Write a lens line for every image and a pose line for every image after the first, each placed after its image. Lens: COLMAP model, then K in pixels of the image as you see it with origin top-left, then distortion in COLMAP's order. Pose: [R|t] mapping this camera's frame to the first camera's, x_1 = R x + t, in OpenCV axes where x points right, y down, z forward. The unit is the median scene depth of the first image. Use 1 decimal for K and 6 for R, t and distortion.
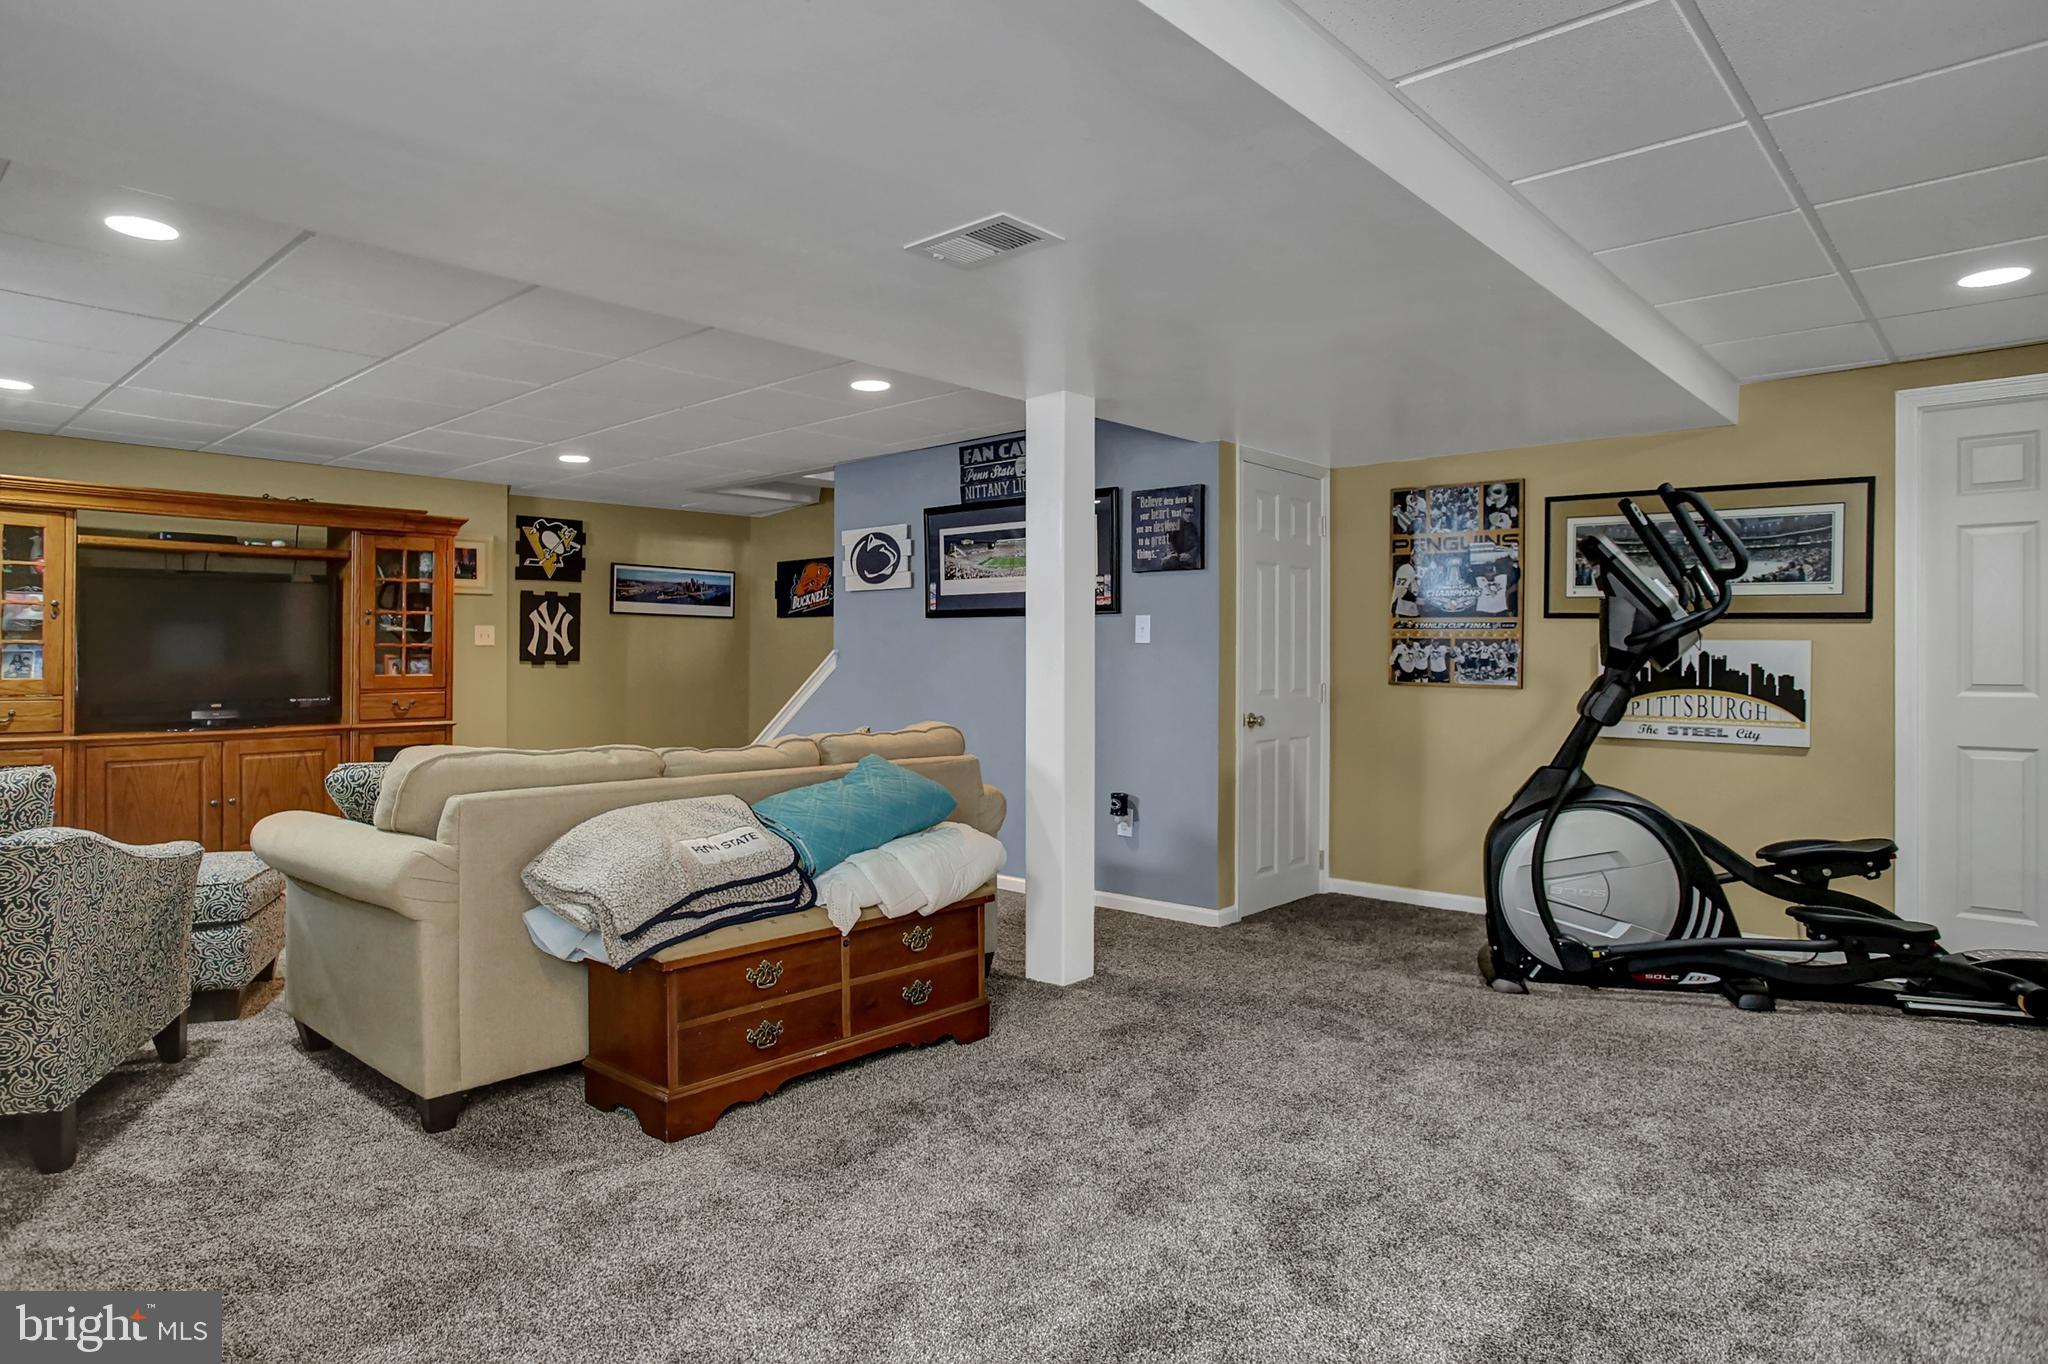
lens RADIAL K [[1190.2, 0, 1012.4], [0, 1190.2, 661.9], [0, 0, 1]] dist [-0.038405, 0.013930]
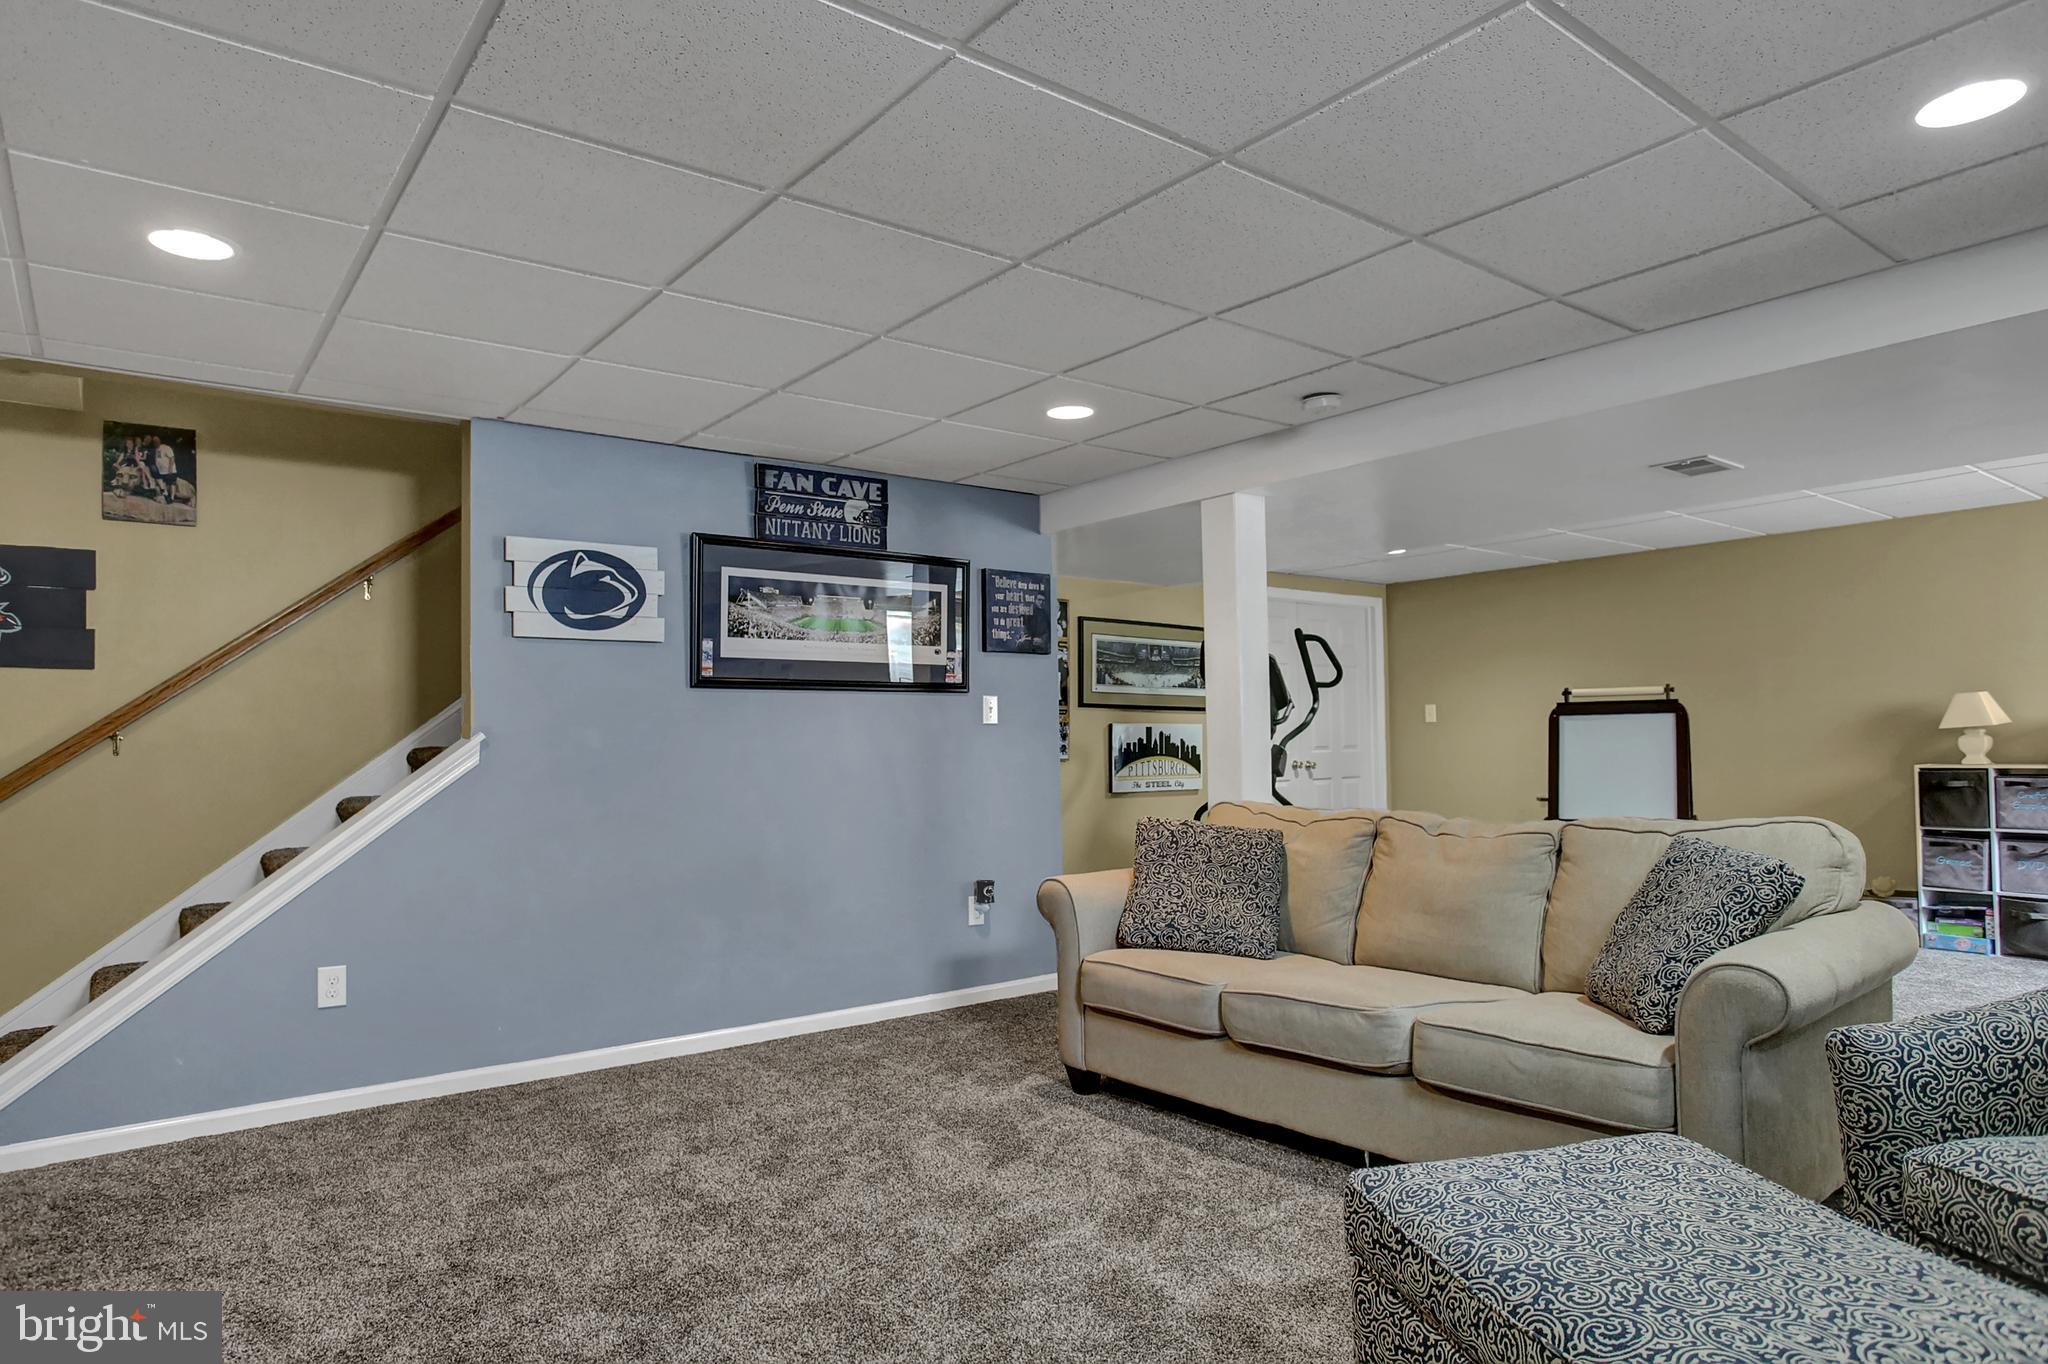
lens RADIAL K [[1190.2, 0, 1018.6], [0, 1190.2, 703.9], [0, 0, 1]] dist [-0.038405, 0.013930]
pose [[0.175565, 0.023704, 0.984182, -0.778793], [0.019648, 0.999427, -0.027577, -0.004287], [-0.984272, 0.024178, 0.174999, 0.734963]]
